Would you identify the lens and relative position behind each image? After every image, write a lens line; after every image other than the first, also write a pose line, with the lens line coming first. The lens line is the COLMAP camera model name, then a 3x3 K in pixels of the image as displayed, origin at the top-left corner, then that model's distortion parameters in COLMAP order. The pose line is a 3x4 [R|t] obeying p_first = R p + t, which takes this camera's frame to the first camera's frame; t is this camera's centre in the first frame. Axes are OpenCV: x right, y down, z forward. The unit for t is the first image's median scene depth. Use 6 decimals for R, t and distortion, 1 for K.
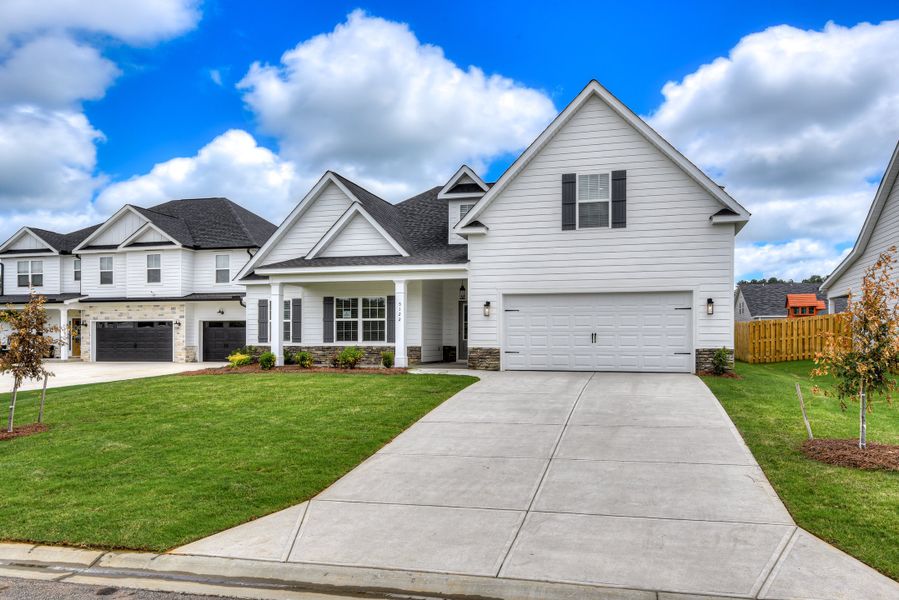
lens RADIAL K [[832.2, 0, 438.3], [0, 832.2, 355.2], [0, 0, 1]] dist [0.012256, -0.007039]
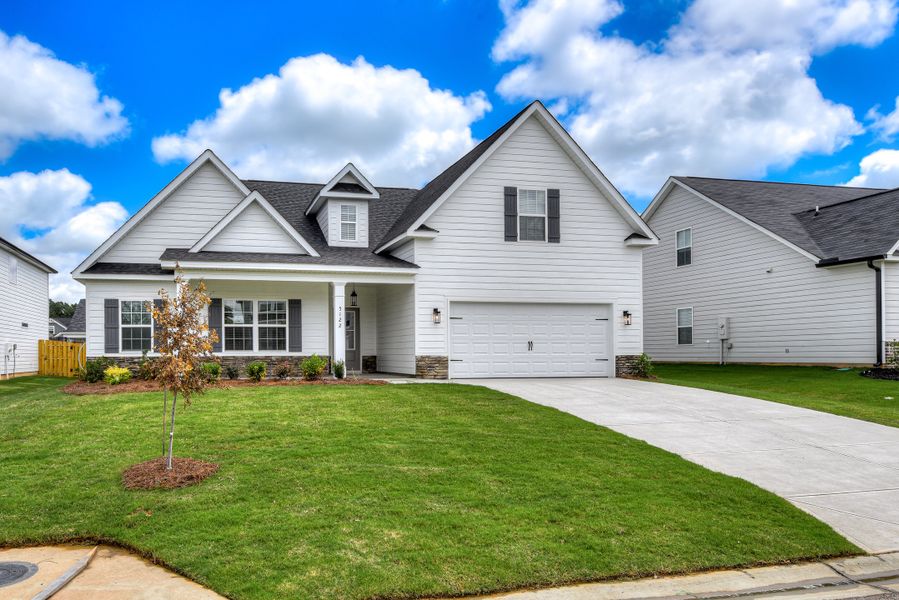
lens RADIAL K [[832.2, 0, 438.3], [0, 832.2, 355.2], [0, 0, 1]] dist [0.012256, -0.007039]
pose [[0.822505, -0.003873, 0.568745, -0.486981], [0.015967, 0.999740, -0.016283, 0.006056], [-0.568534, 0.022474, 0.822353, 0.199563]]
